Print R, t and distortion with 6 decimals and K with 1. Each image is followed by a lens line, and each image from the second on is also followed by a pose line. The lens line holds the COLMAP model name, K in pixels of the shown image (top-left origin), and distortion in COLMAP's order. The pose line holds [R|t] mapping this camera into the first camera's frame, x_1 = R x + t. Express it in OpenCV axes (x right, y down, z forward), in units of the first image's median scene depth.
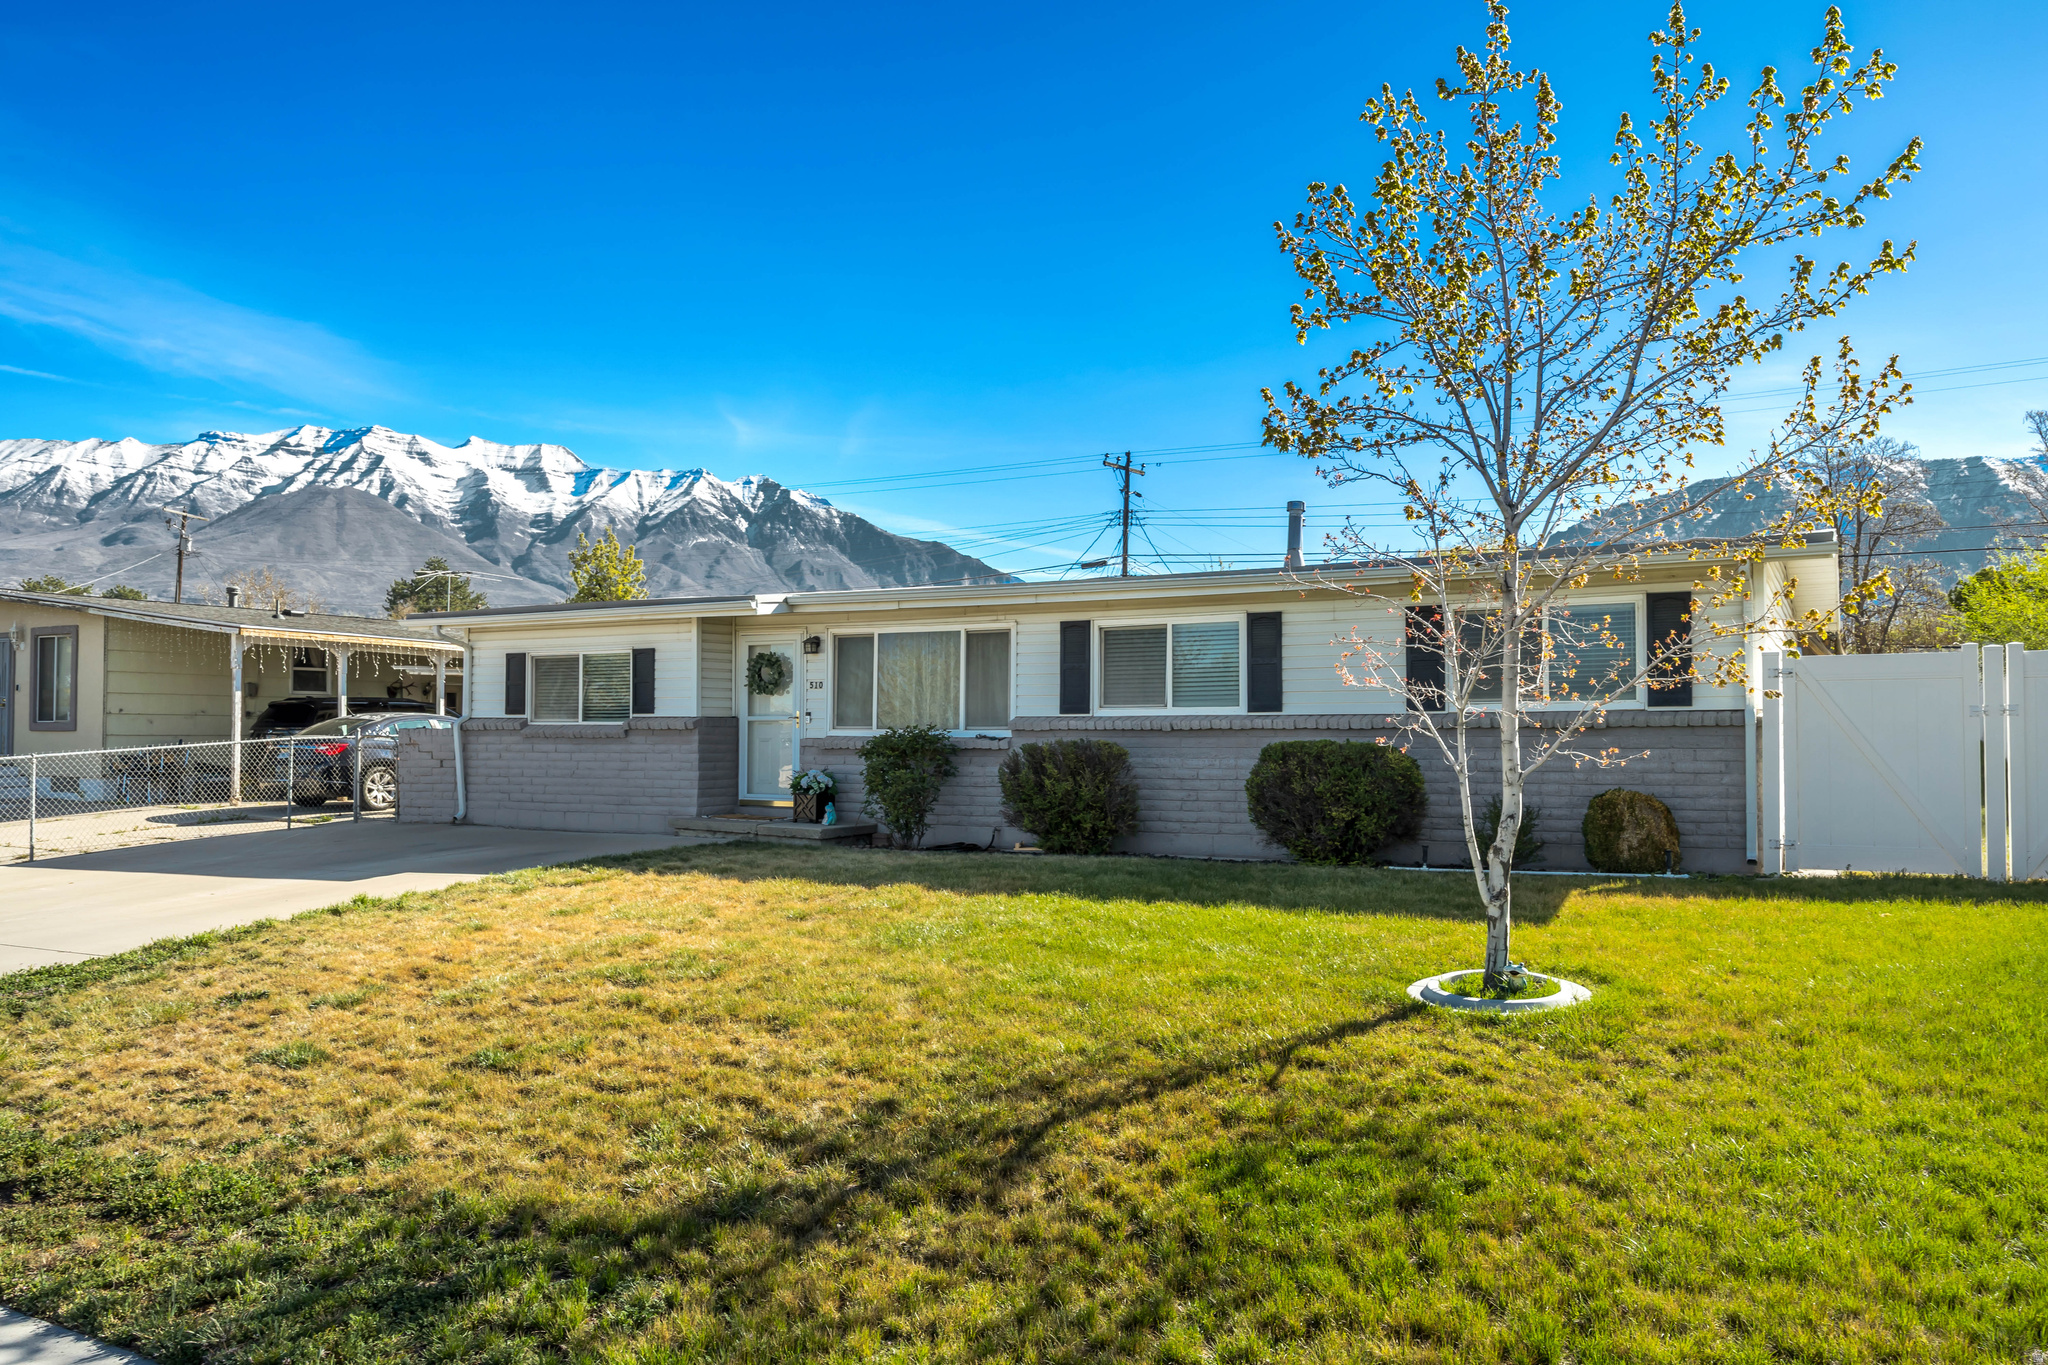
lens RADIAL K [[1458.7, 0, 1020.2], [0, 1458.7, 685.7], [0, 0, 1]] dist [0.005955, 0.002207]
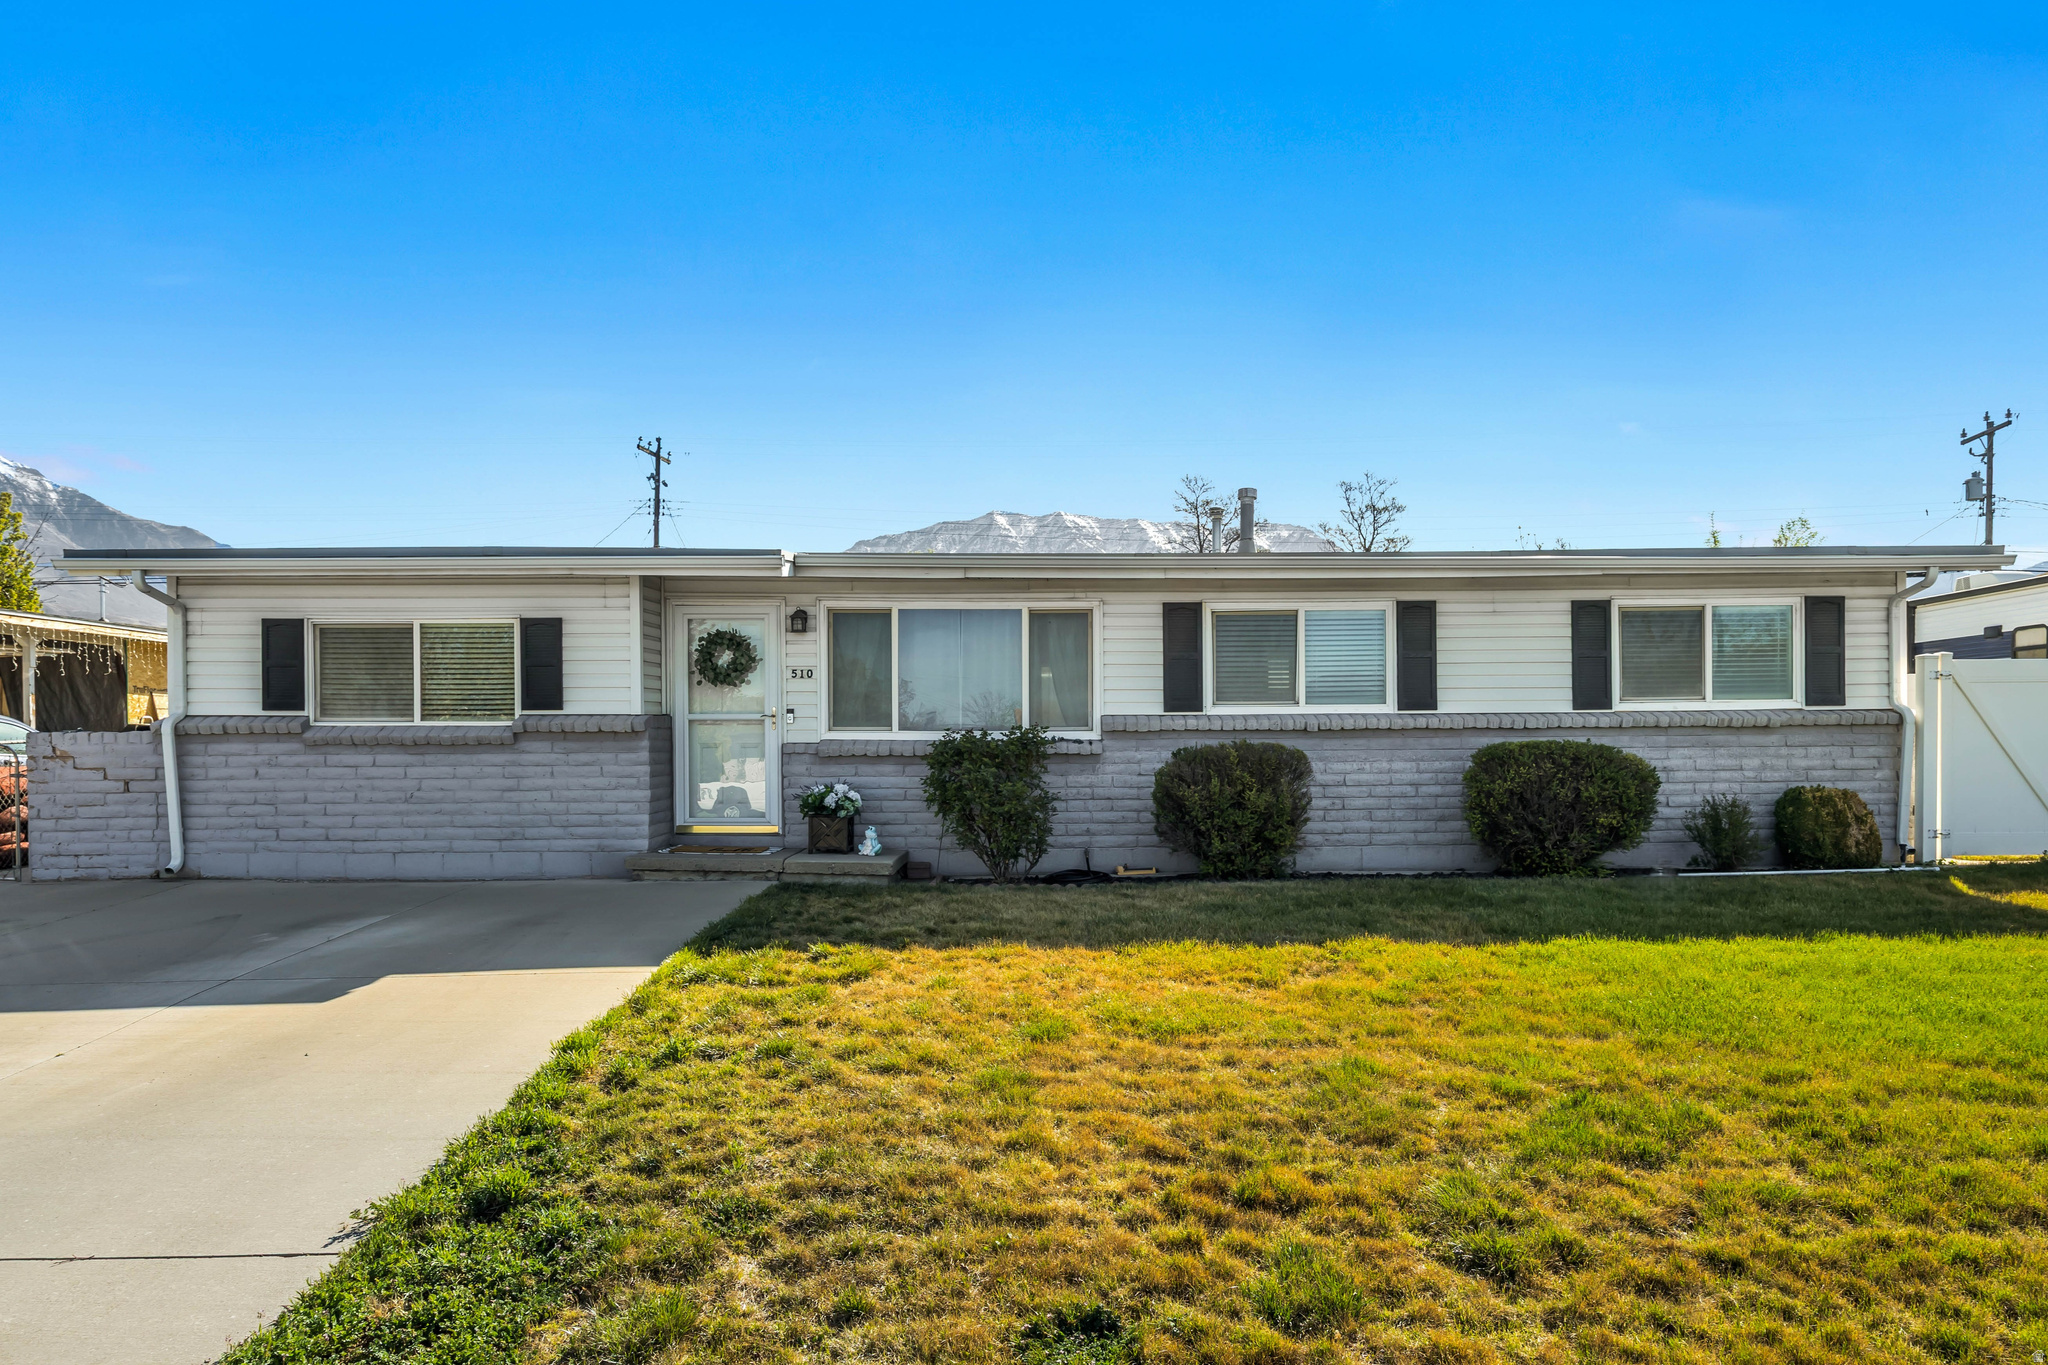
lens RADIAL K [[1327.5, 0, 1028.3], [0, 1327.5, 698.7], [0, 0, 1]] dist [-0.008389, 0.000909]
pose [[0.871374, 0.007062, 0.490569, -0.386973], [-0.011376, 0.999918, 0.005812, 0.007502], [-0.490488, -0.010645, 0.871383, 0.339440]]
